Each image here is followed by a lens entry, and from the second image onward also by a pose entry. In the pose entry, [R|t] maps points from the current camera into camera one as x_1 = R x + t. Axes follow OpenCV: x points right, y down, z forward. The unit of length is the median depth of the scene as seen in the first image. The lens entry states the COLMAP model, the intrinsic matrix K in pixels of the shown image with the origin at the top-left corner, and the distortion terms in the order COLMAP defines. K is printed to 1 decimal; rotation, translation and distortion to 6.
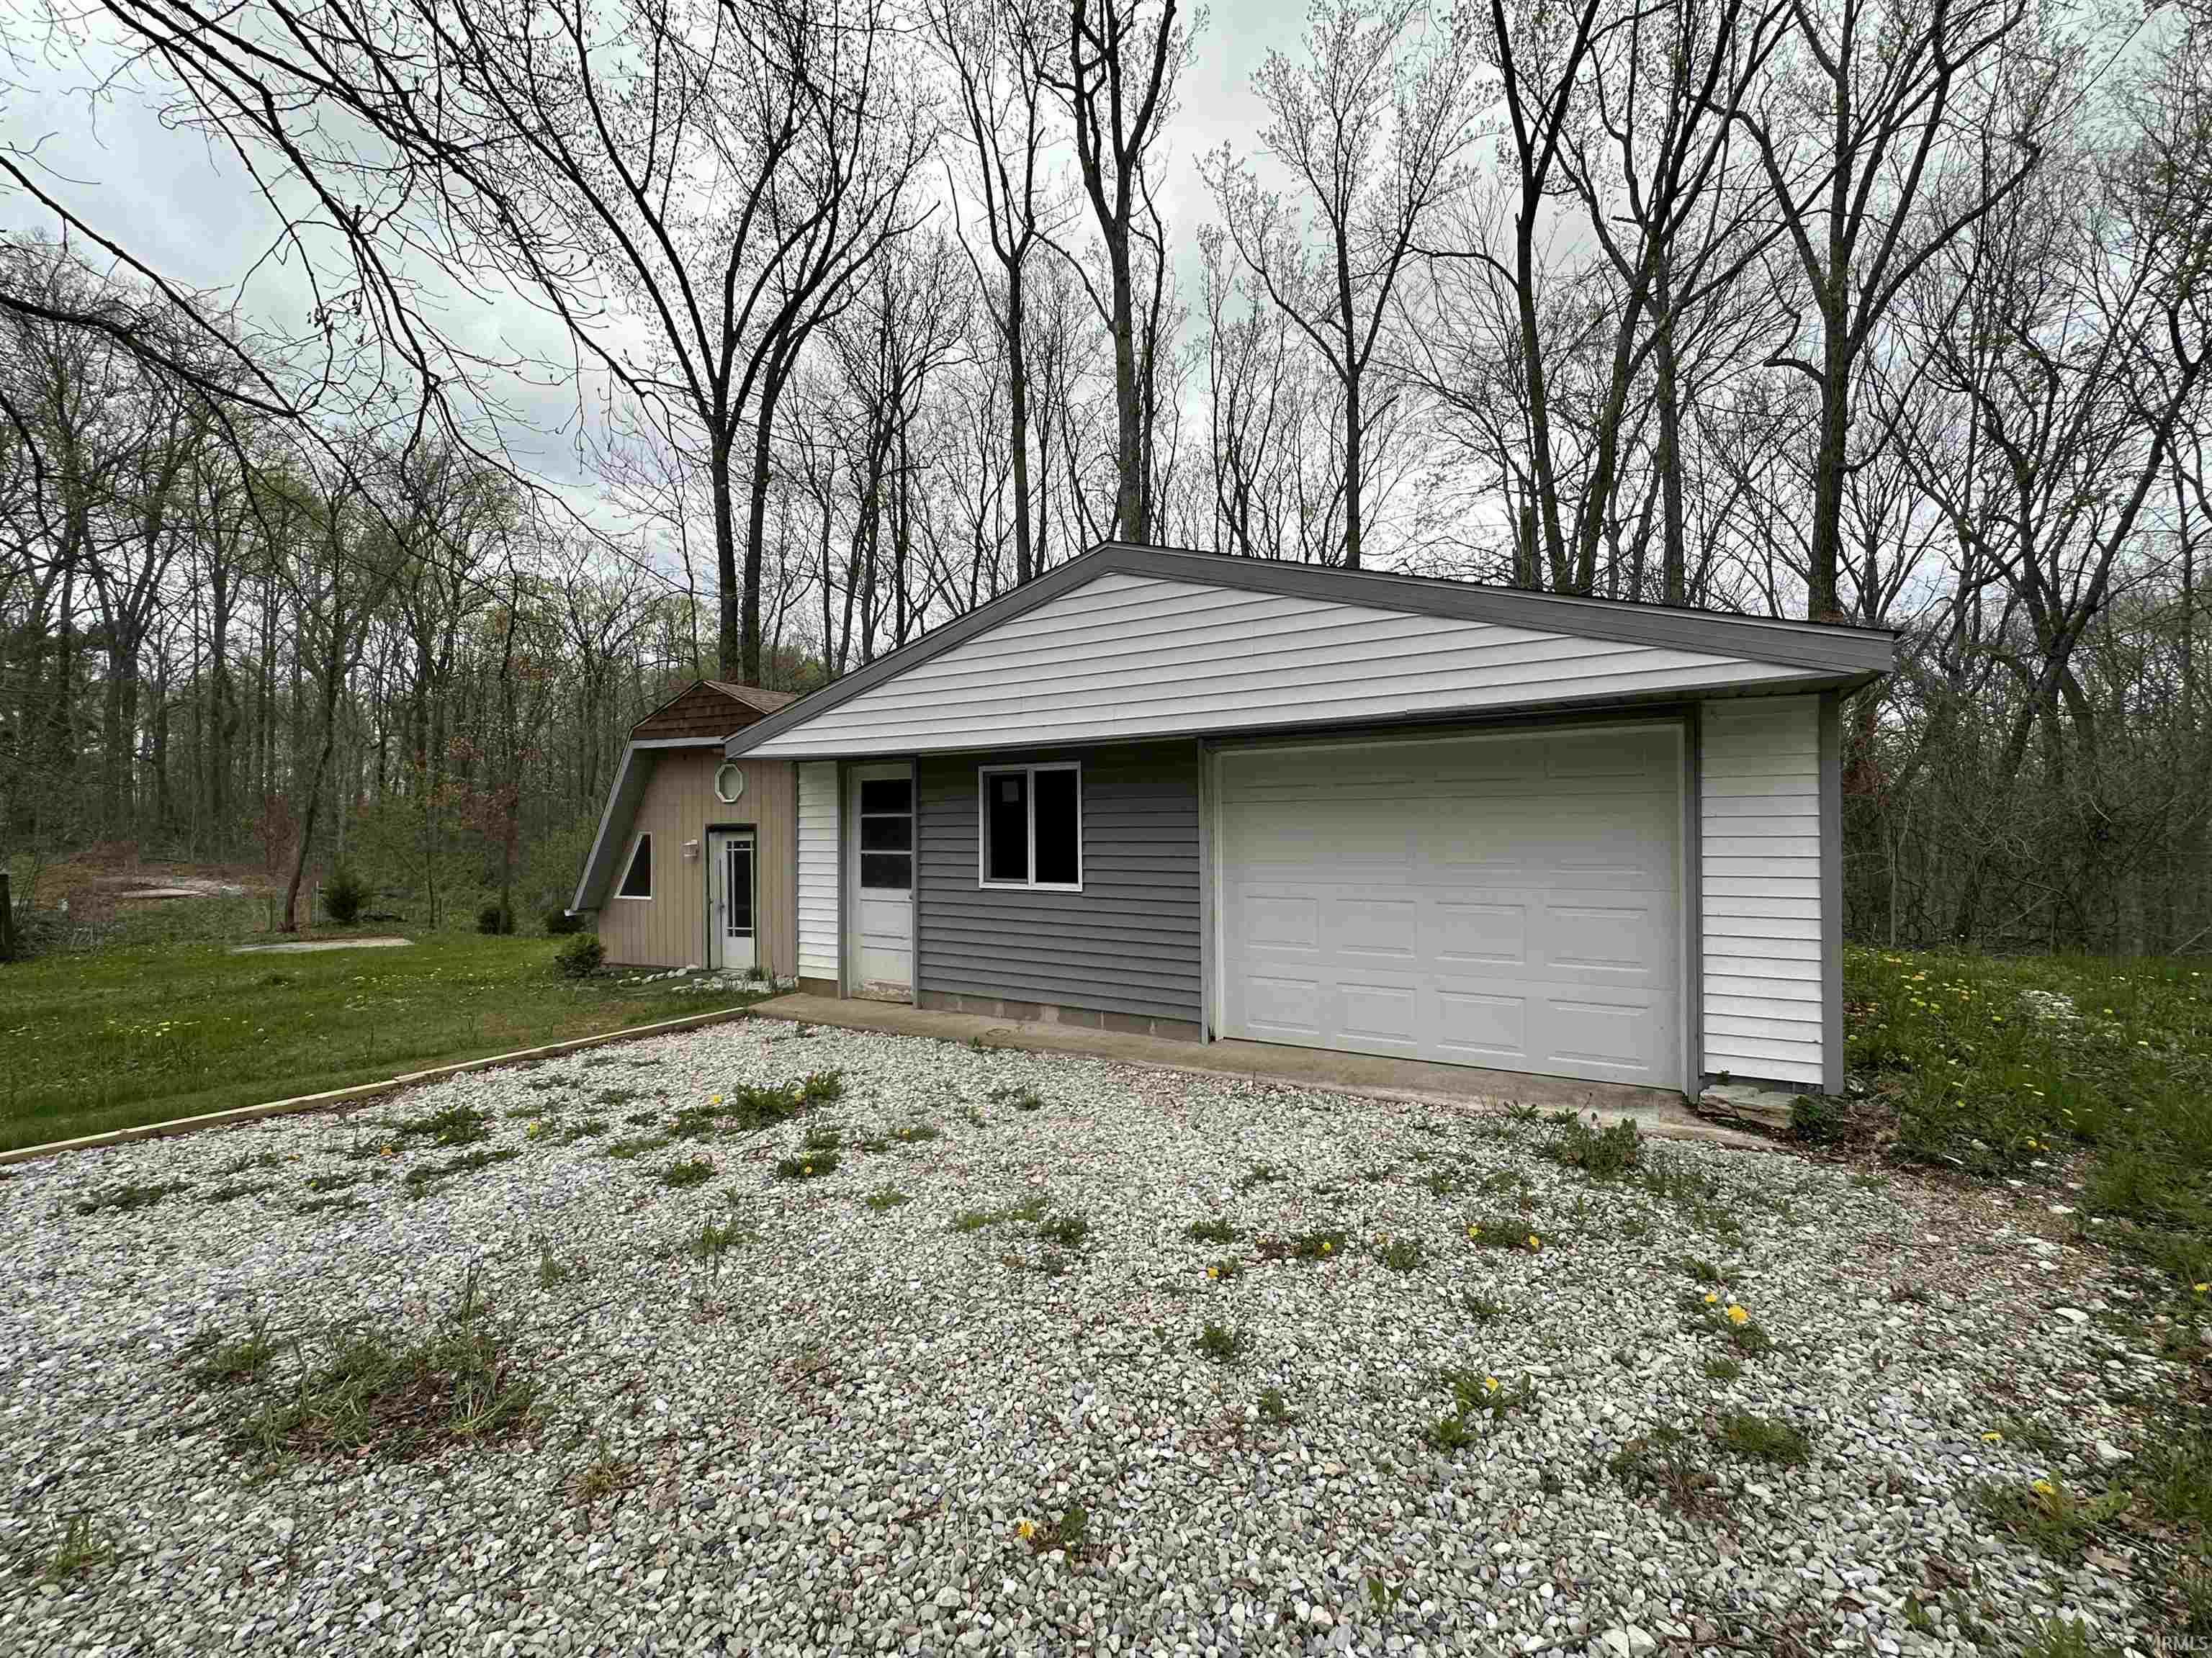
lens RADIAL K [[879.8, 0, 1141.2], [0, 879.8, 829.5], [0, 0, 1]] dist [0.000161, -0.000352]
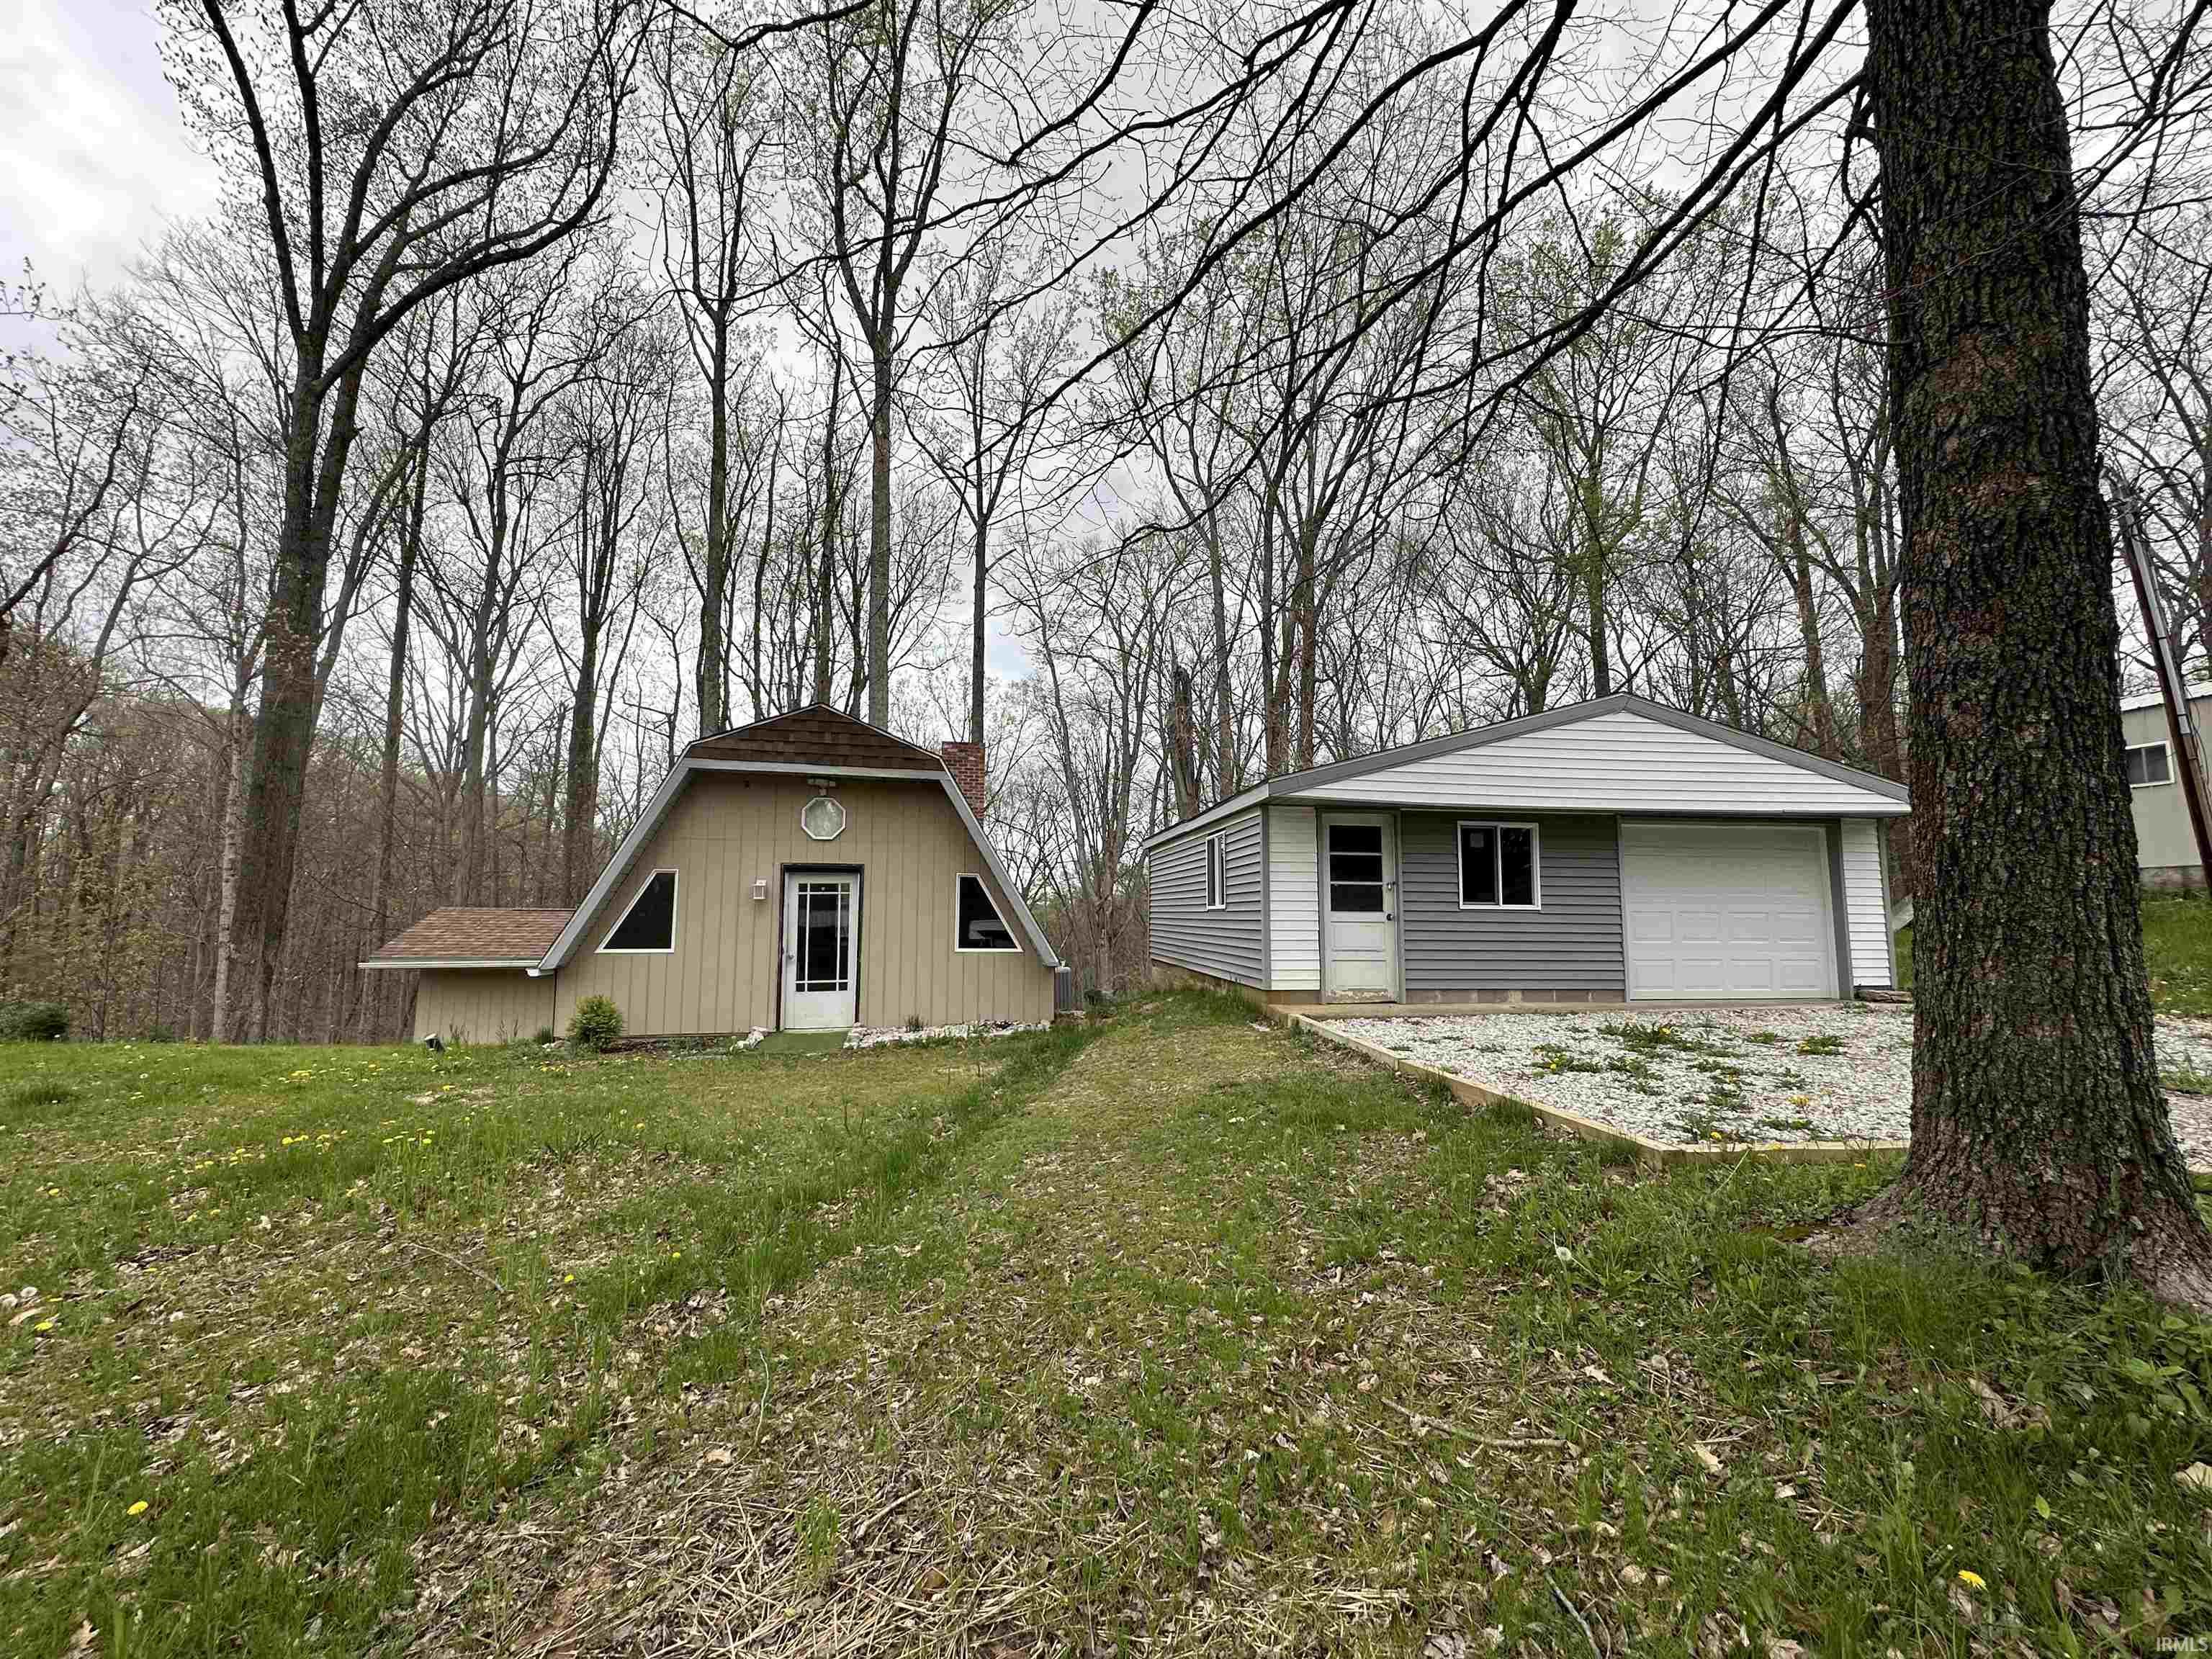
lens RADIAL K [[822.9, 0, 1100.4], [0, 822.9, 836.2], [0, 0, 1]] dist [-0.004619, 0.000077]
pose [[0.801322, 0.073209, 0.593737, -1.323562], [-0.013062, 0.994388, -0.104981, 0.090335], [-0.598091, 0.076368, 0.797781, 0.289169]]
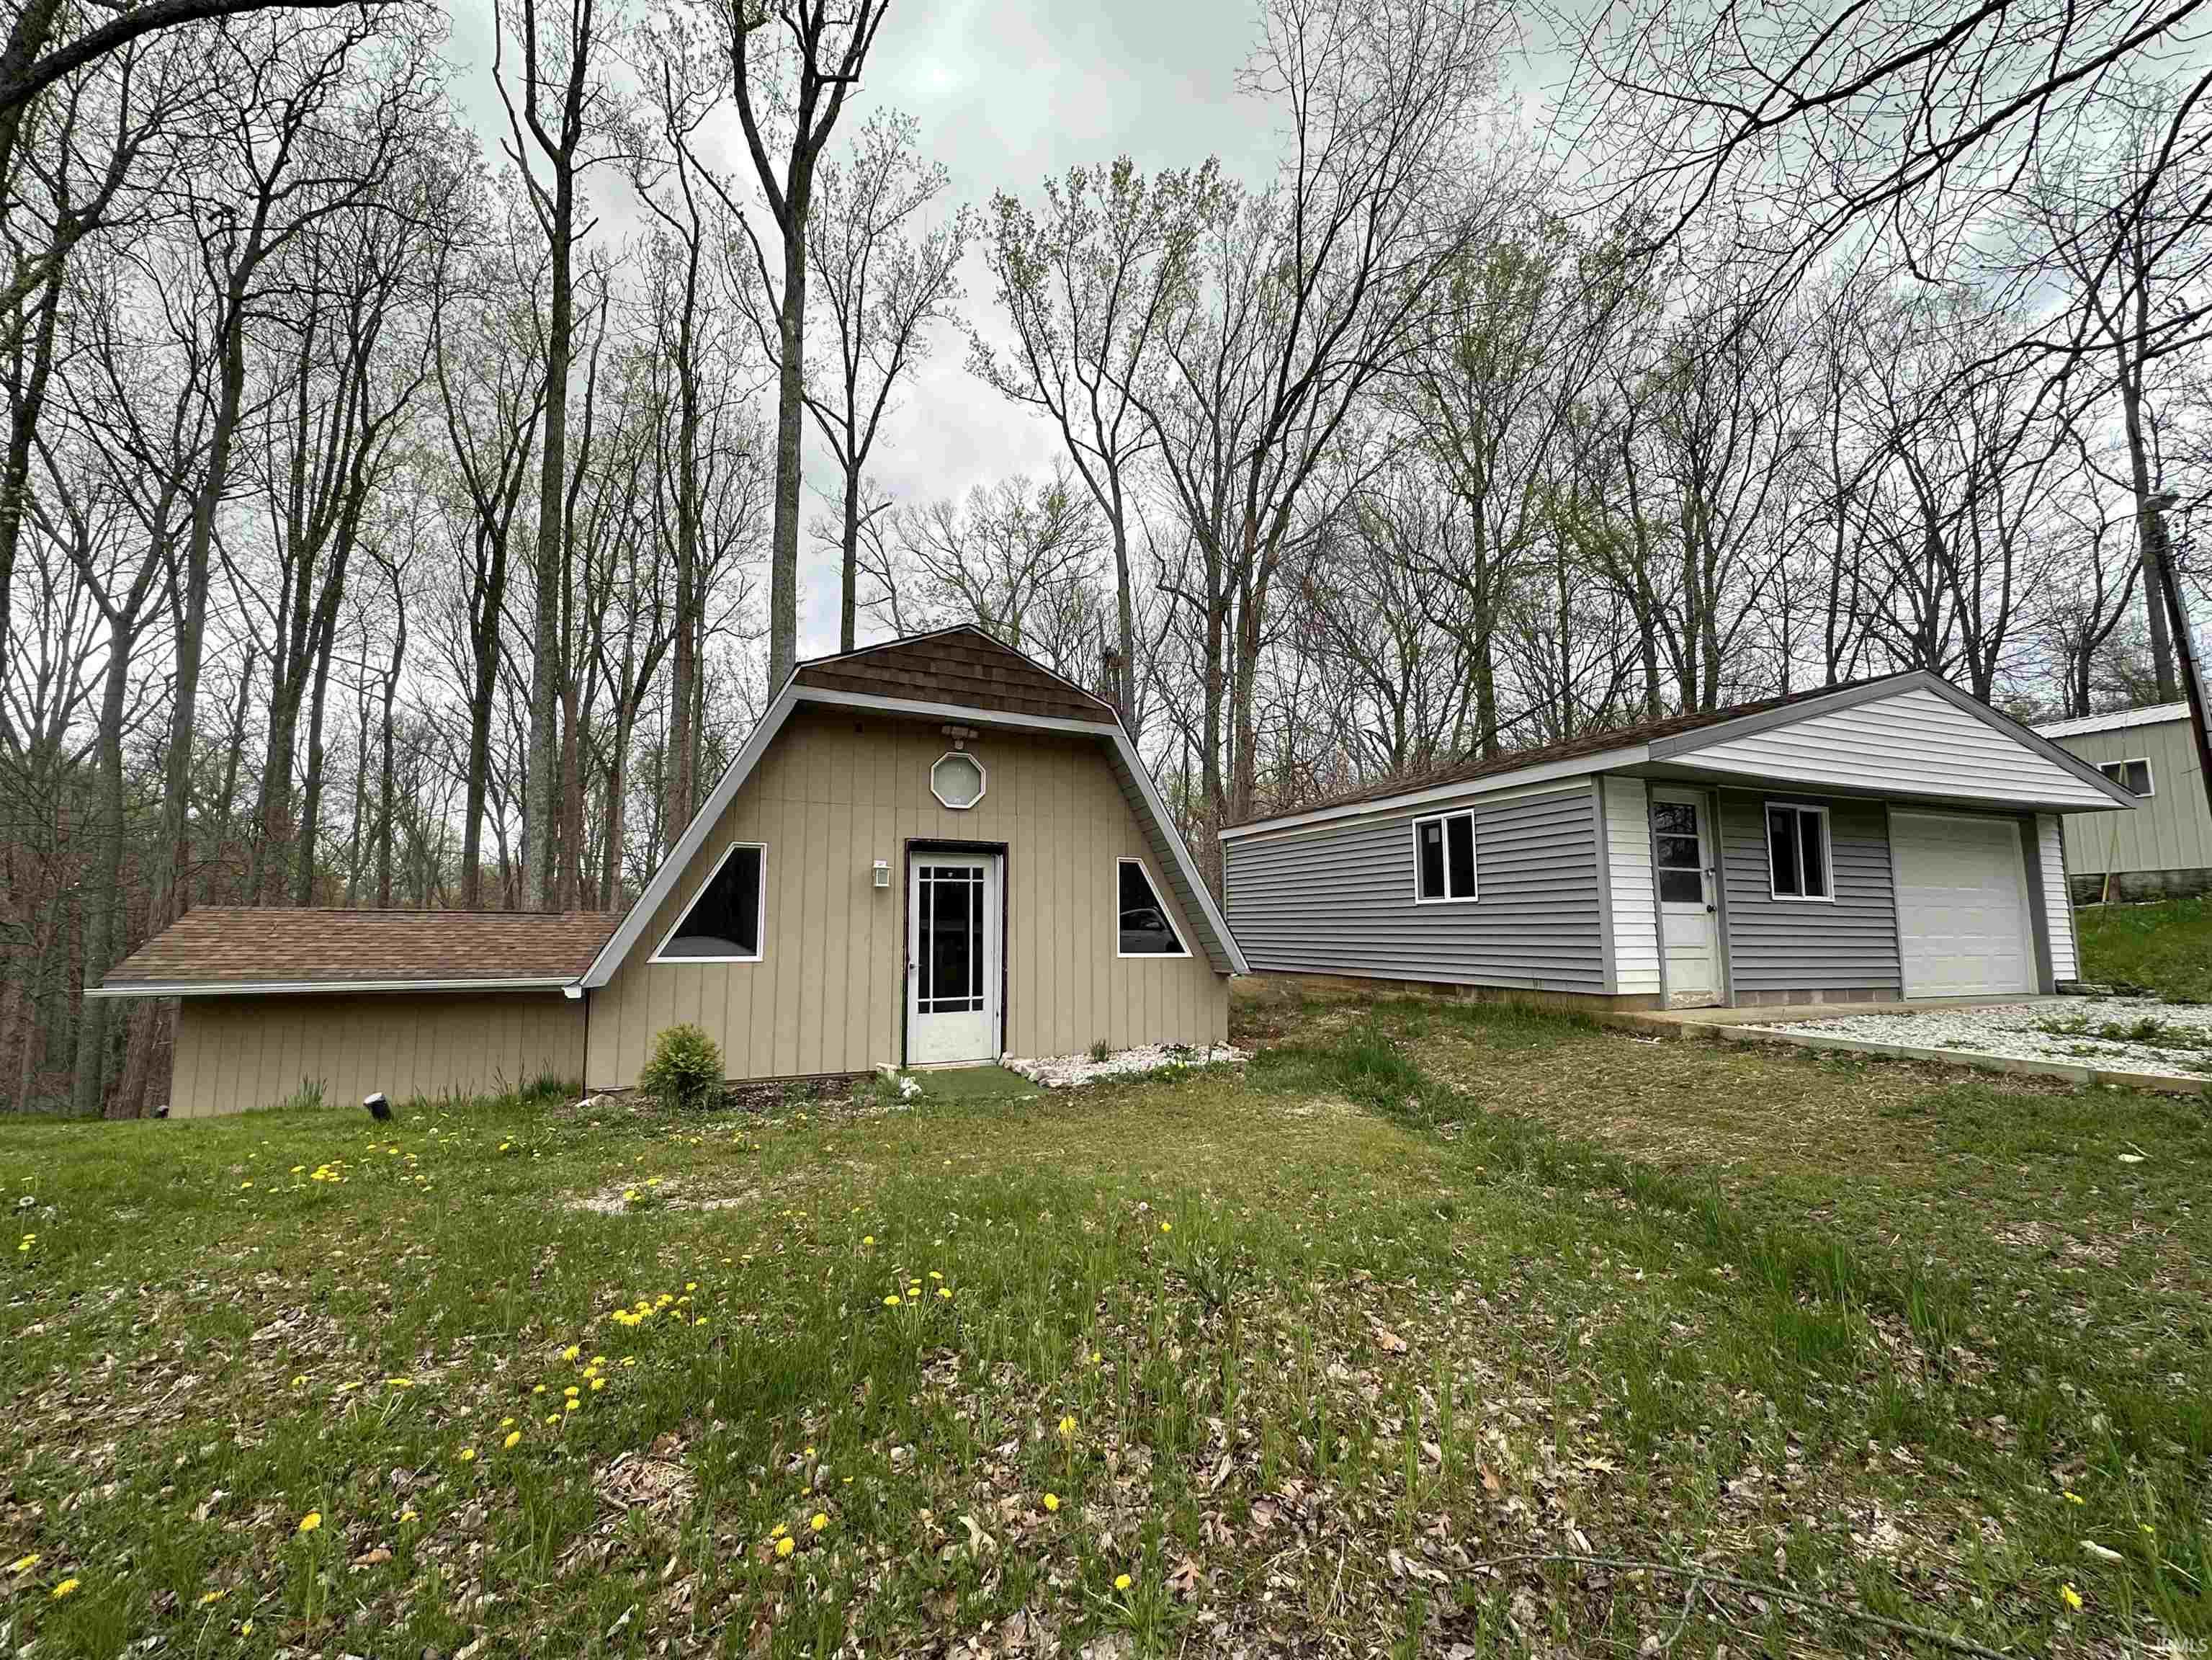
lens RADIAL K [[880.0, 0, 1087.8], [0, 880.0, 842.0], [0, 0, 1]] dist [0.000161, -0.000352]
pose [[0.646233, 0.089647, 0.757857, -1.626692], [-0.008085, 0.993825, -0.110665, 0.121925], [-0.763098, 0.065388, 0.642967, 0.885823]]
